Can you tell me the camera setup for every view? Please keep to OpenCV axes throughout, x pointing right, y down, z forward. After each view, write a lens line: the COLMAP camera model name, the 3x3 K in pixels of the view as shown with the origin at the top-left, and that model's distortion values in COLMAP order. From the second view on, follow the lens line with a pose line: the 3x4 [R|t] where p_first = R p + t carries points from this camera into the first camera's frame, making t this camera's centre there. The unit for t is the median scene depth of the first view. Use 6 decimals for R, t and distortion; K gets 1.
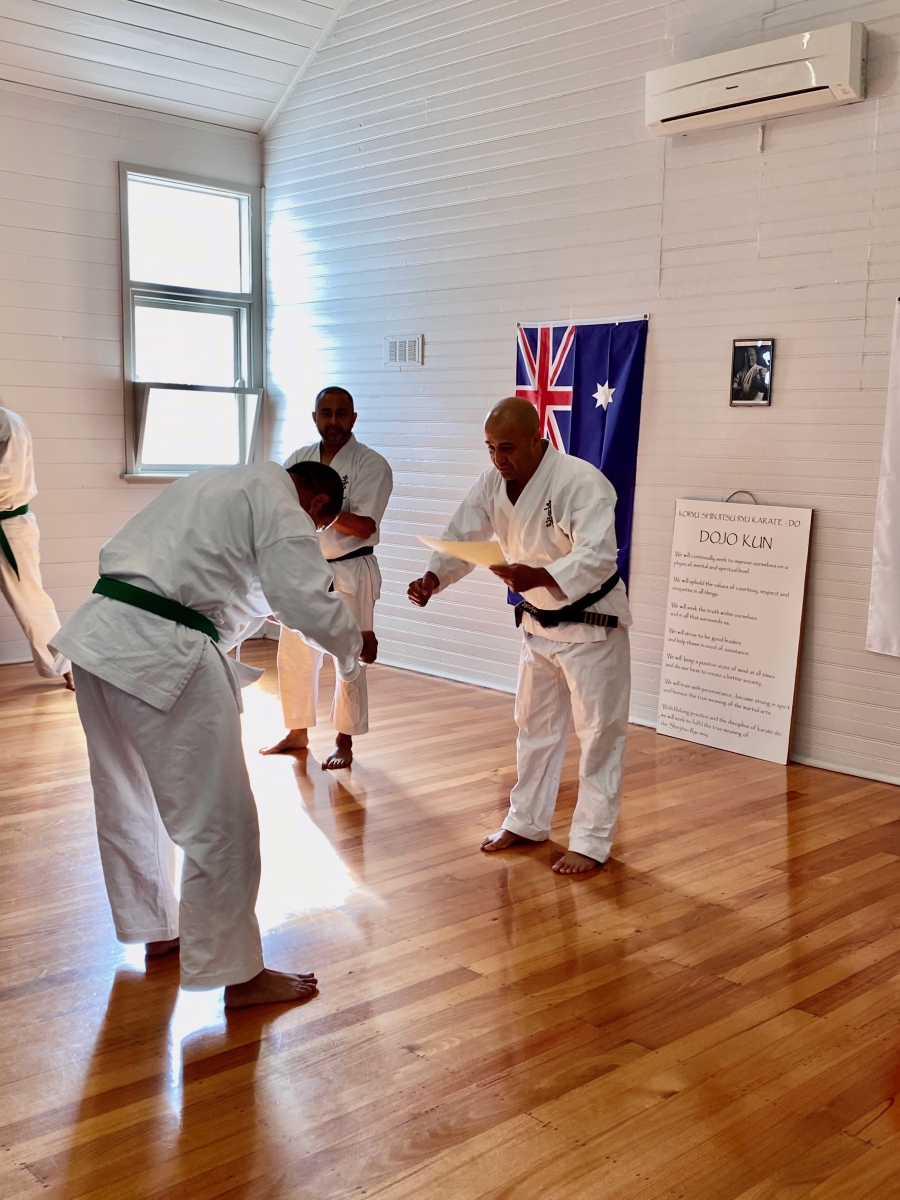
lens RADIAL K [[1280.0, 0, 450.5], [0, 1280.0, 611.2], [0, 0, 1]] dist [0.148887, -0.462418]
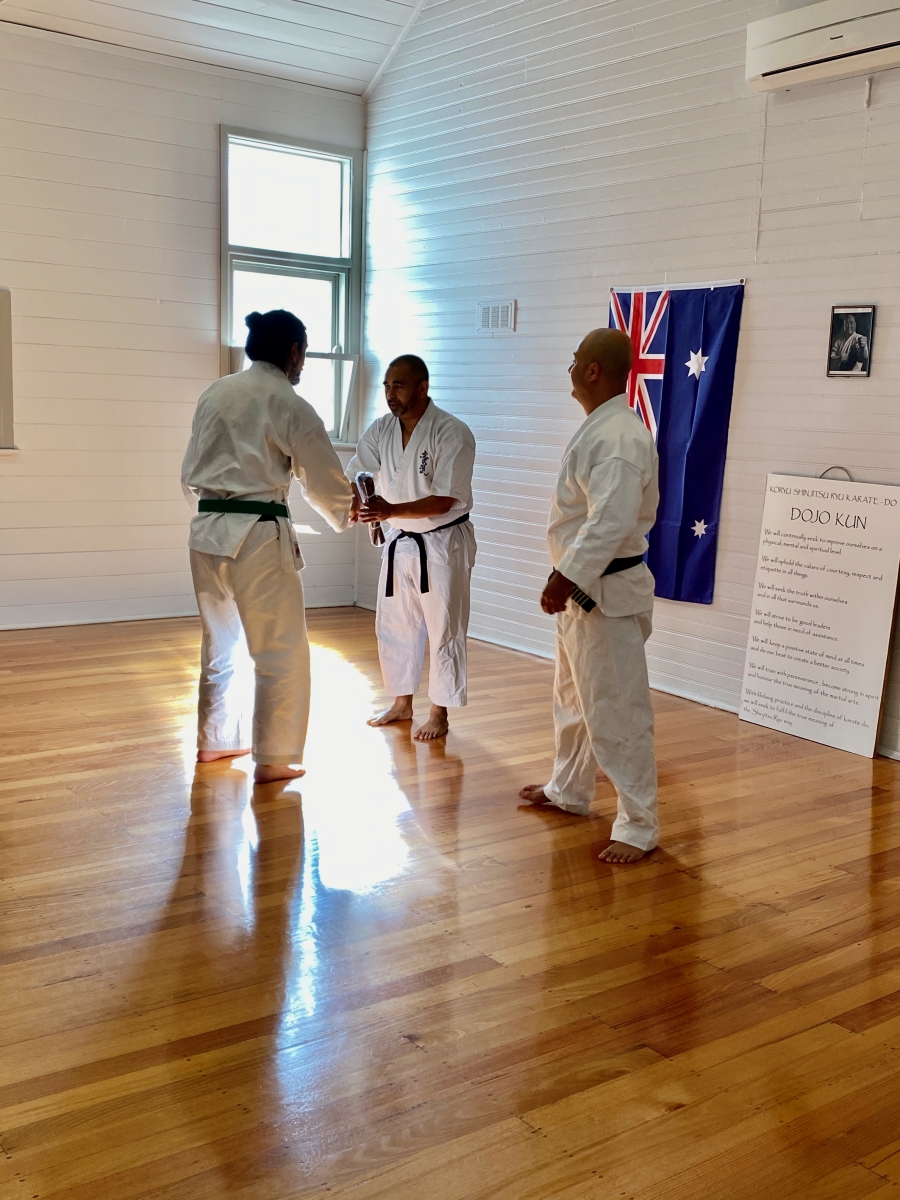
lens RADIAL K [[1282.1, 0, 443.8], [0, 1282.1, 601.1], [0, 0, 1]] dist [0.108662, -0.313569]
pose [[0.993856, 0.032373, -0.105837, 0.042389], [-0.030892, 0.999401, 0.015598, -0.000869], [0.106278, -0.012232, 0.994261, 0.026950]]
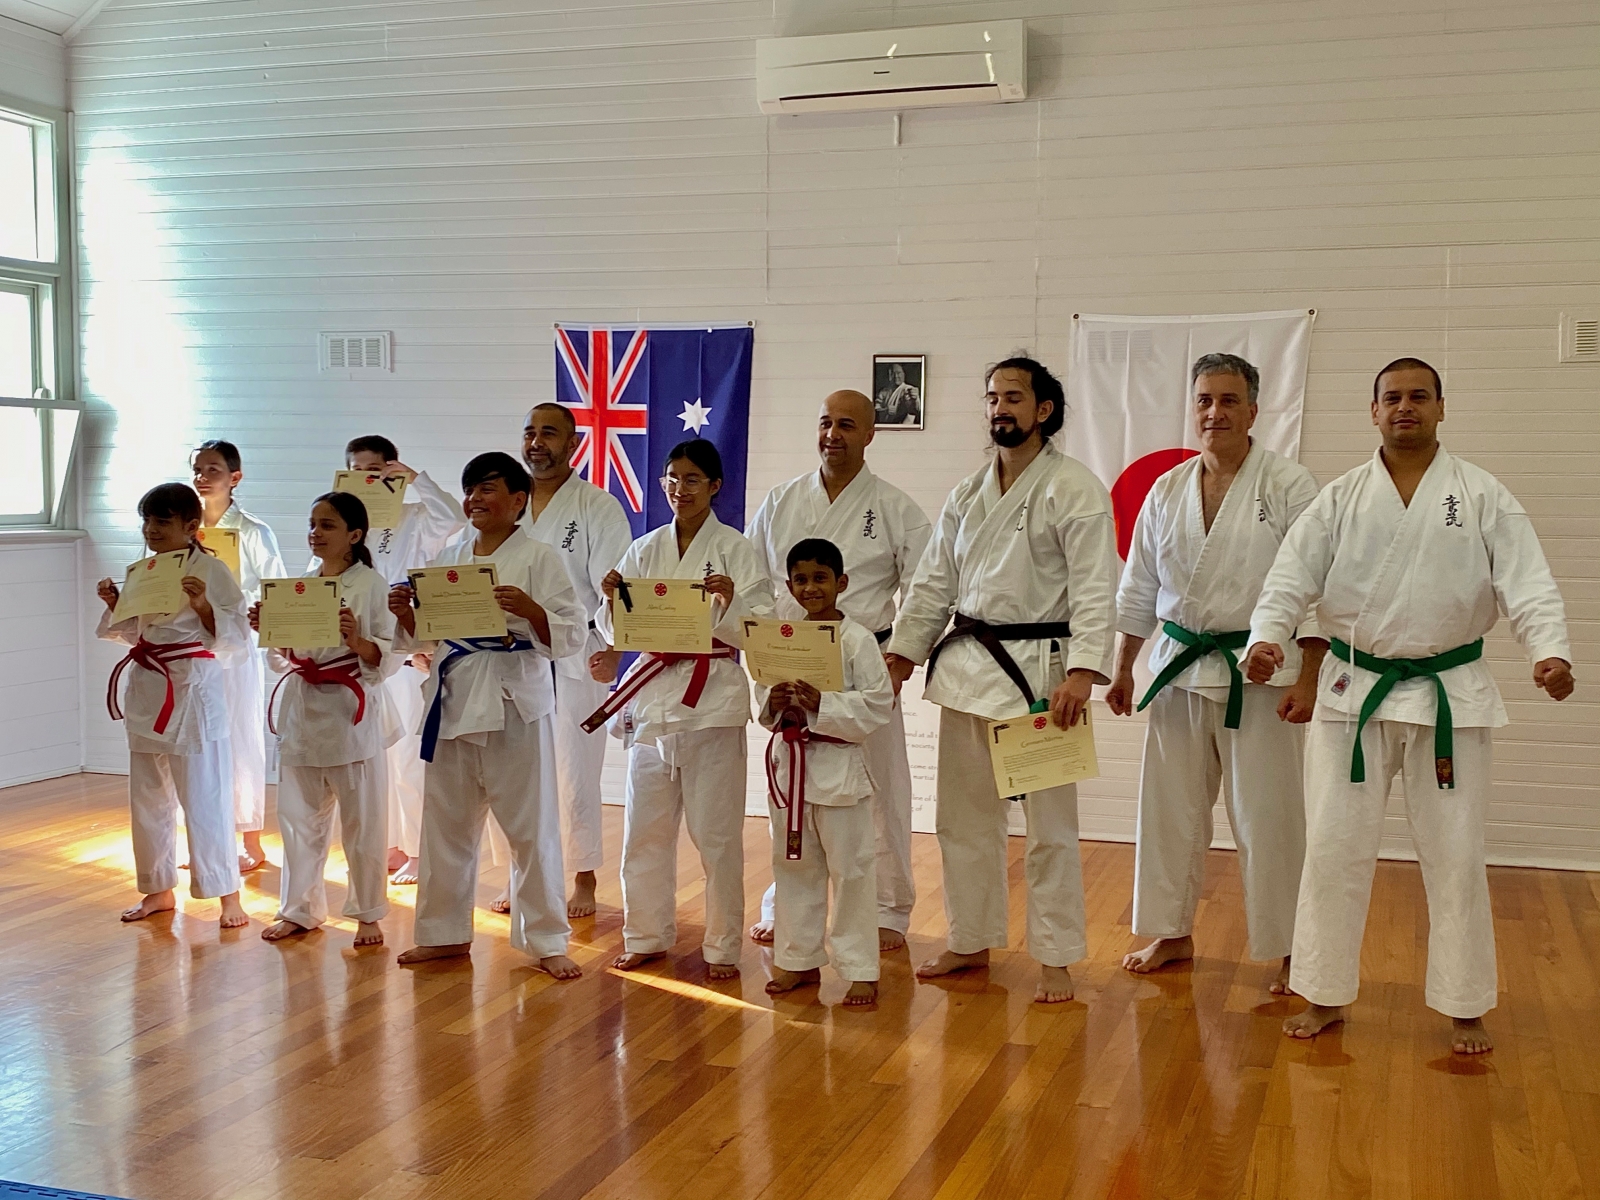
lens RADIAL K [[1919.9, 0, 800.0], [0, 1919.9, 600.0], [0, 0, 1]] dist [0.165399, -0.483421]
pose [[0.873235, -0.046542, 0.485072, -0.445290], [0.077226, 0.996066, -0.043452, 0.006528], [-0.481142, 0.075404, 0.873394, -0.092018]]
